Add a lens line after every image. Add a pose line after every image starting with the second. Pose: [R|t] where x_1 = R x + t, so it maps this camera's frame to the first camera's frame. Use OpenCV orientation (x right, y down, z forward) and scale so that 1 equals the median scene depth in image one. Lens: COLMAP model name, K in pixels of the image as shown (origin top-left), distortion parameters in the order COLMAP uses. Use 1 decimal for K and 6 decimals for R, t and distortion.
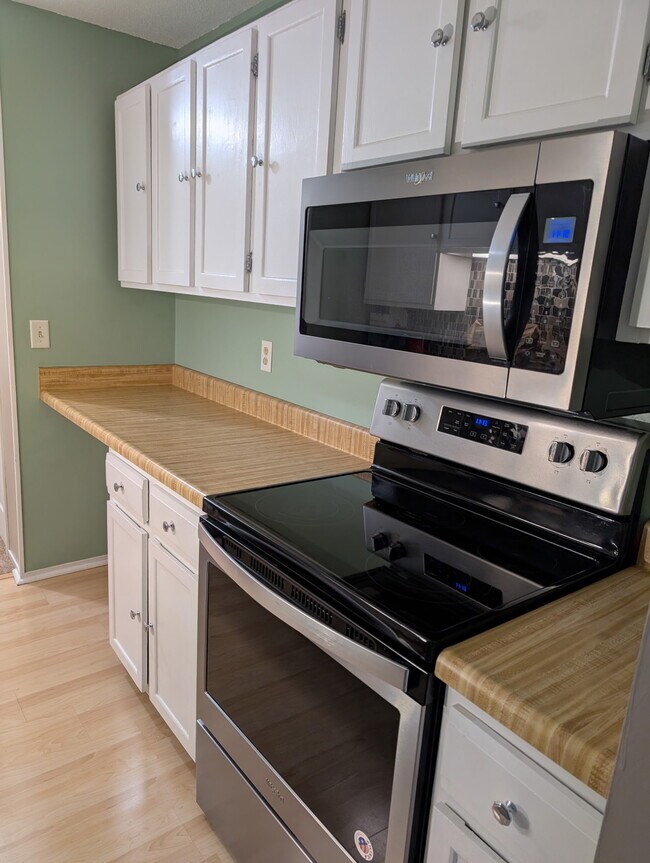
lens RADIAL K [[626.5, 0, 325.0], [0, 626.5, 431.5], [0, 0, 1]] dist [0.058355, -0.002059]
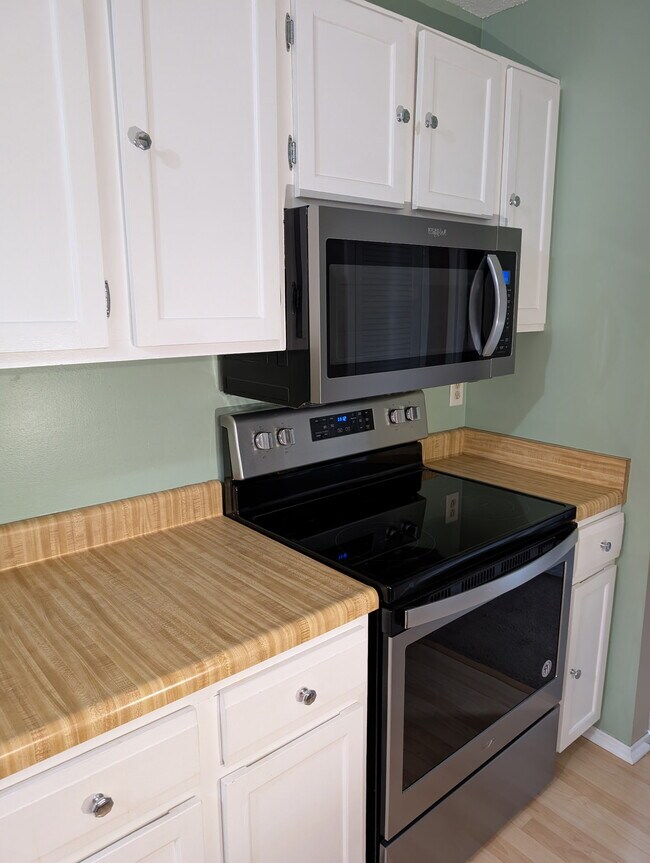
lens RADIAL K [[626.5, 0, 325.0], [0, 626.5, 431.5], [0, 0, 1]] dist [0.058355, -0.002059]
pose [[-0.046206, -0.271552, 0.961314, -0.726686], [0.226731, 0.934375, 0.274840, -0.262228], [-0.972861, 0.230659, 0.018395, 0.796662]]
